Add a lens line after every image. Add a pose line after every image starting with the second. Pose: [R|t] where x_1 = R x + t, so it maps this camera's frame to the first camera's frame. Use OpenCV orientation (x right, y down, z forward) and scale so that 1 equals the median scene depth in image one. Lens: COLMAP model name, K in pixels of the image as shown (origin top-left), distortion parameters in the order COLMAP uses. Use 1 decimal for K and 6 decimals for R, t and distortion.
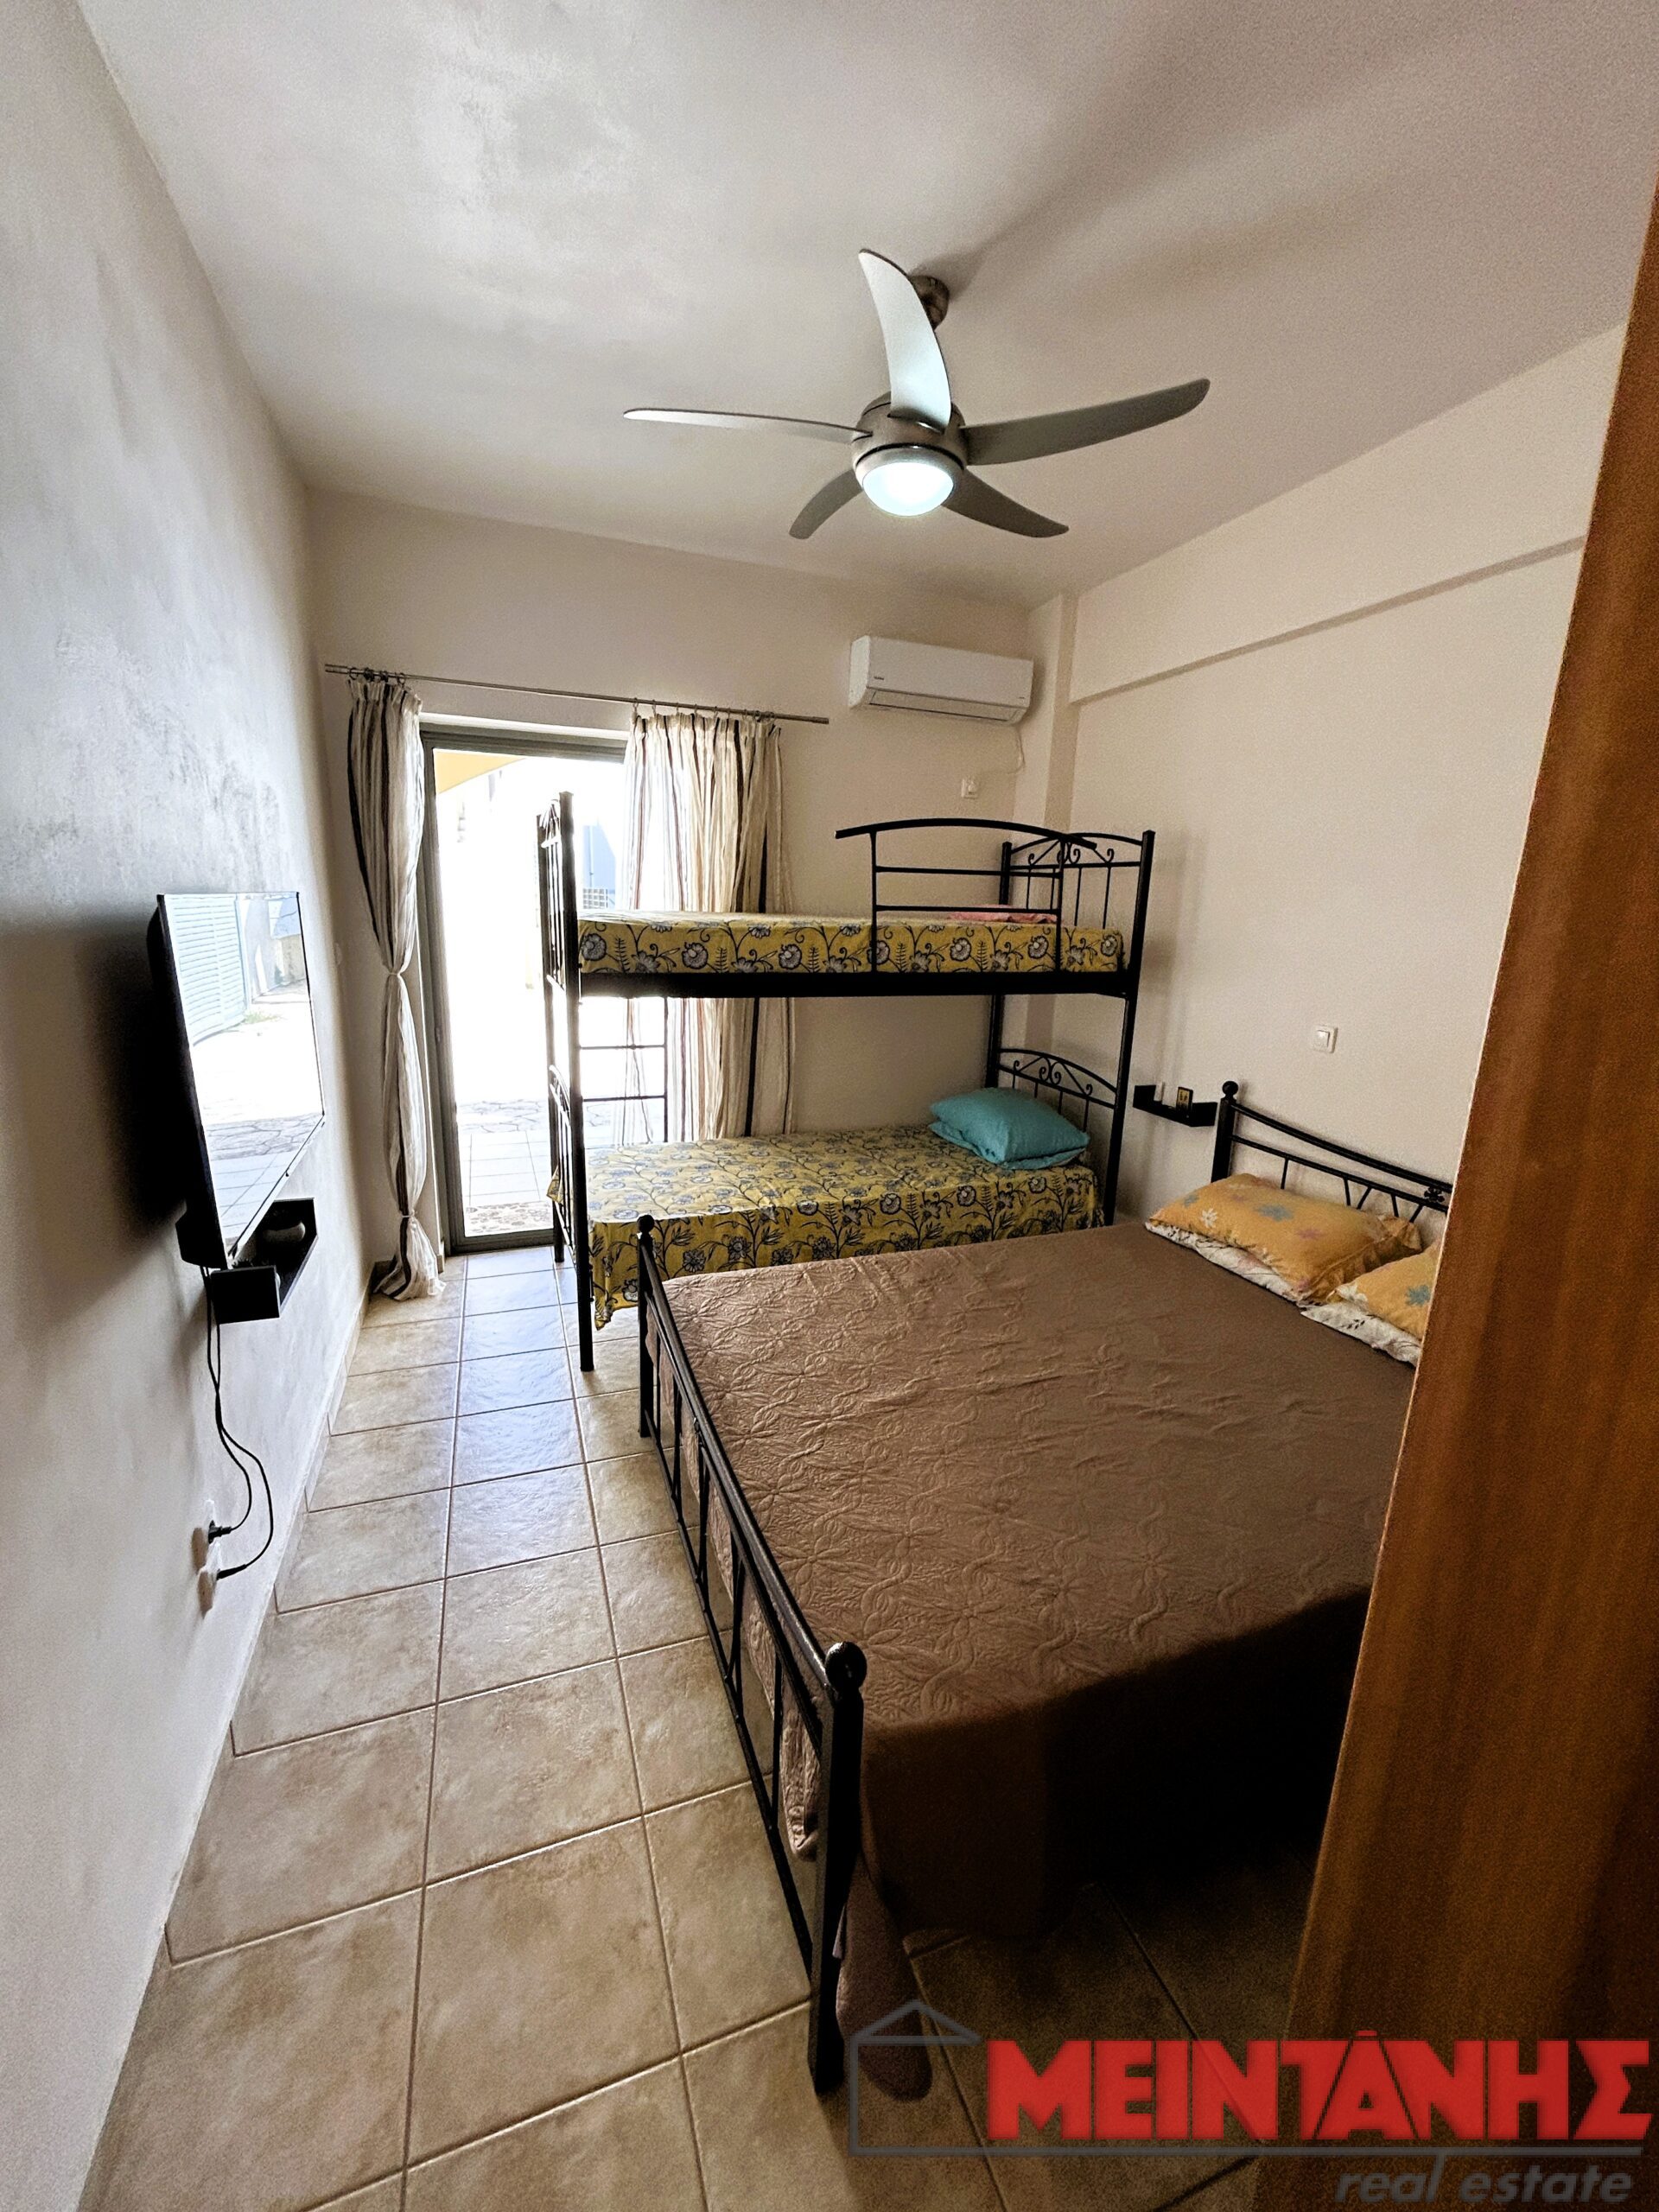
lens RADIAL K [[892.3, 0, 825.5], [0, 892.3, 1099.9], [0, 0, 1]] dist [0.009577, -0.001603]
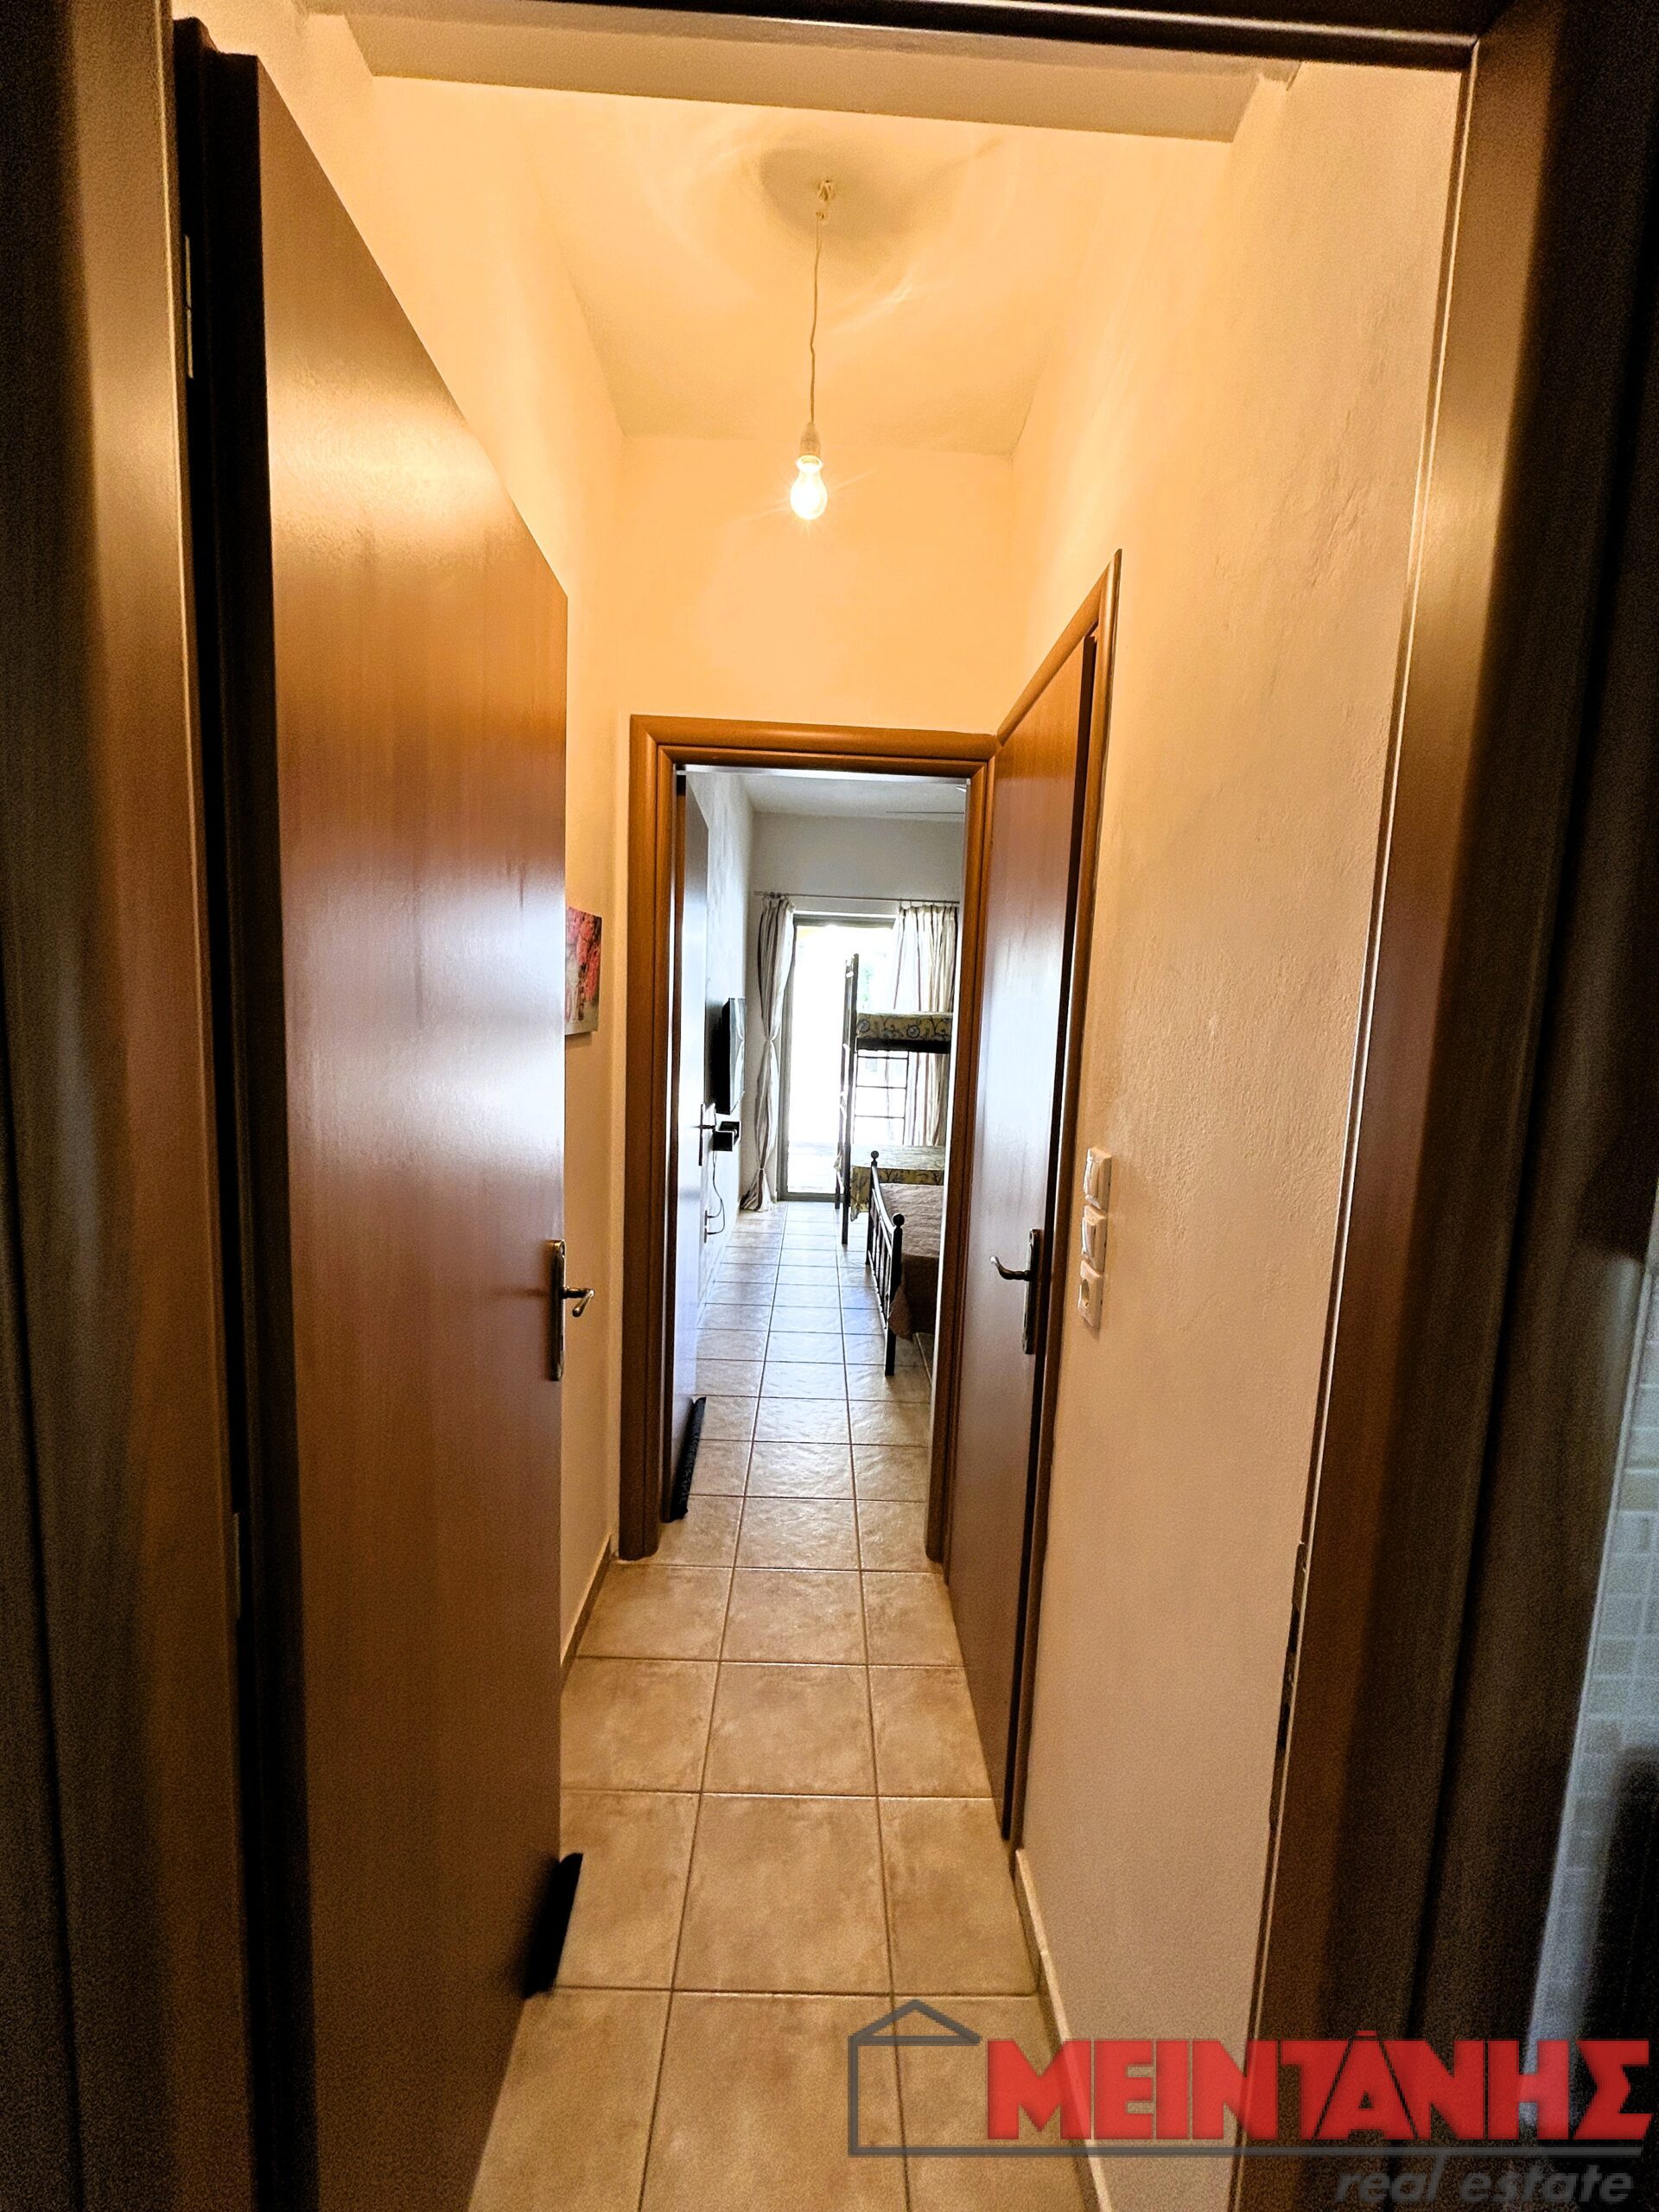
lens RADIAL K [[892.3, 0, 837.4], [0, 892.3, 1099.0], [0, 0, 1]] dist [0.009577, -0.001603]
pose [[0.945798, 0.045483, -0.321554, 0.273354], [-0.083962, 0.990726, -0.106825, 0.171090], [0.313714, 0.128033, 0.940846, -0.722130]]
